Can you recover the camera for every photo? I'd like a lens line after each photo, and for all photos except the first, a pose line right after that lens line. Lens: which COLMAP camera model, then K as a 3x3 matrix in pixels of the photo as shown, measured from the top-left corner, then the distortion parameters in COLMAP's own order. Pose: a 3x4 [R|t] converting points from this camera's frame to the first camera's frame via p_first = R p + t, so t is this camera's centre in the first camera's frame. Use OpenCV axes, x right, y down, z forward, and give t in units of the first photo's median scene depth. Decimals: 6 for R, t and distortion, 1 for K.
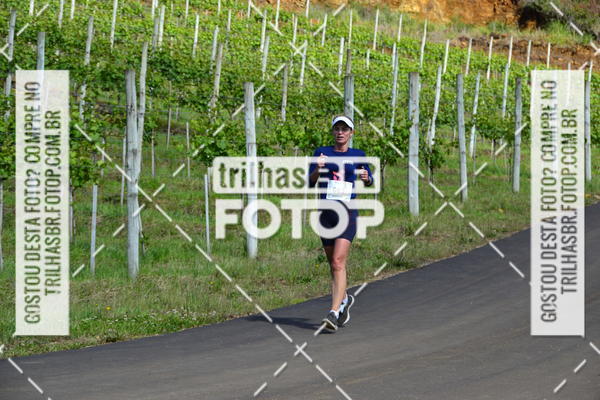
lens RADIAL K [[2627.3, 0, 315.8], [0, 2627.3, 217.2], [0, 0, 1]] dist [6.508159, -157.574142]
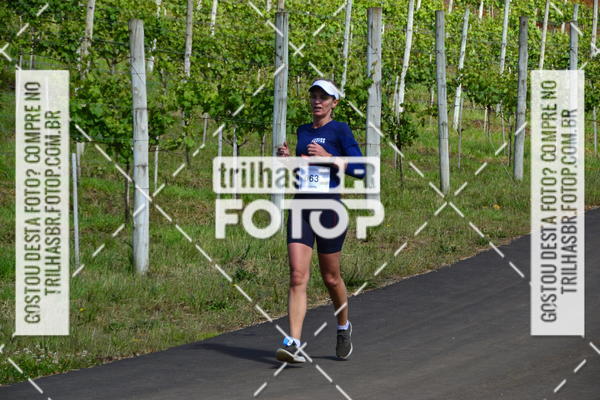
lens RADIAL K [[2645.4, 0, 308.7], [0, 2645.4, 198.9], [0, 0, 1]] dist [1.377607, 2.499839]
pose [[0.999629, 0.005006, 0.026758, 0.001143], [-0.004782, 0.999953, -0.008429, 0.001515], [-0.026799, 0.008298, 0.999606, 0.307714]]
